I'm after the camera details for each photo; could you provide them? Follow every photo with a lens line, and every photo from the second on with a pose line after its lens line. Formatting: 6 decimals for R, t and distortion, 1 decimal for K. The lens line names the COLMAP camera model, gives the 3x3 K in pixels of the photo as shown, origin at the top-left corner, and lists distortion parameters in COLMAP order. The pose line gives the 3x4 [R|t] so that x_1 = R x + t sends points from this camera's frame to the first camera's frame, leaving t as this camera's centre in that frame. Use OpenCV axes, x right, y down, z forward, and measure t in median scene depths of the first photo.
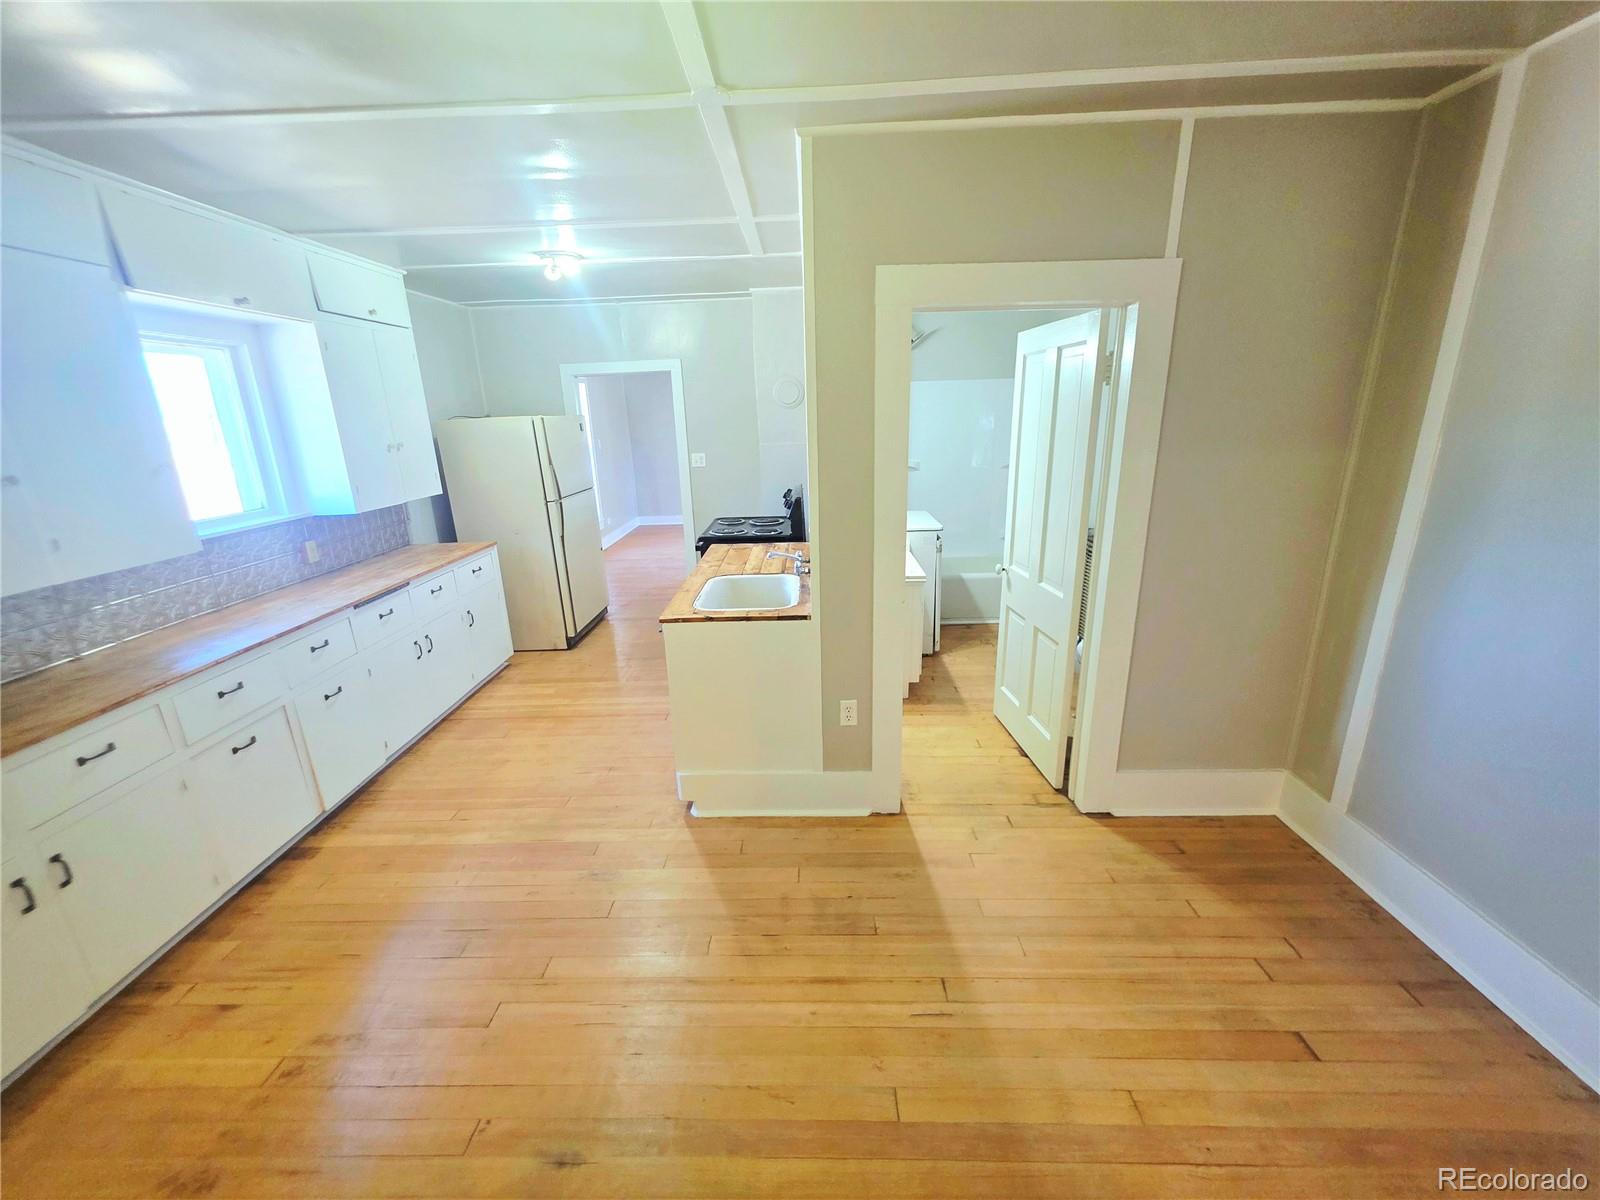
lens RADIAL K [[646.4, 0, 793.3], [0, 646.4, 601.7], [0, 0, 1]] dist [0.000641, -0.000202]
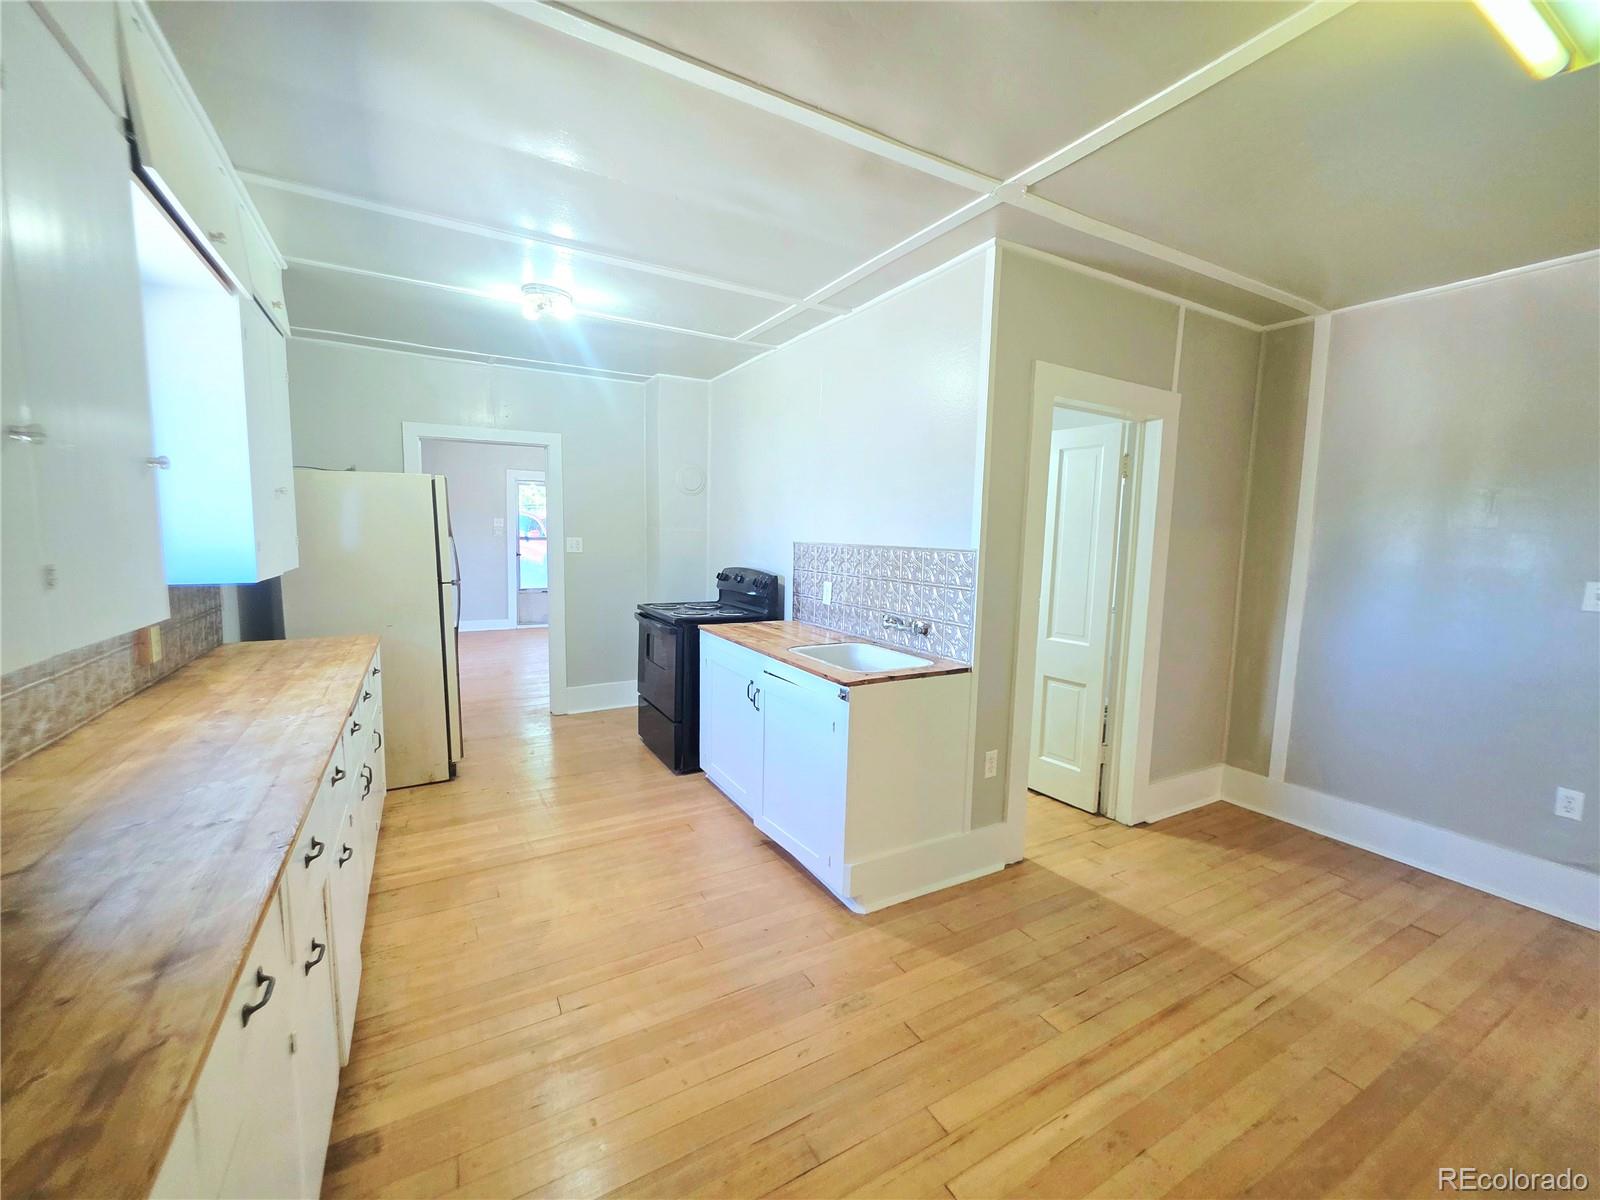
lens RADIAL K [[641.9, 0, 790.6], [0, 641.9, 601.5], [0, 0, 1]] dist [-0.000305, 0.000130]
pose [[0.859028, -0.005263, 0.511902, -0.698208], [0.098343, 0.983019, -0.154925, 0.044910], [-0.502394, 0.183427, 0.844958, 0.250492]]
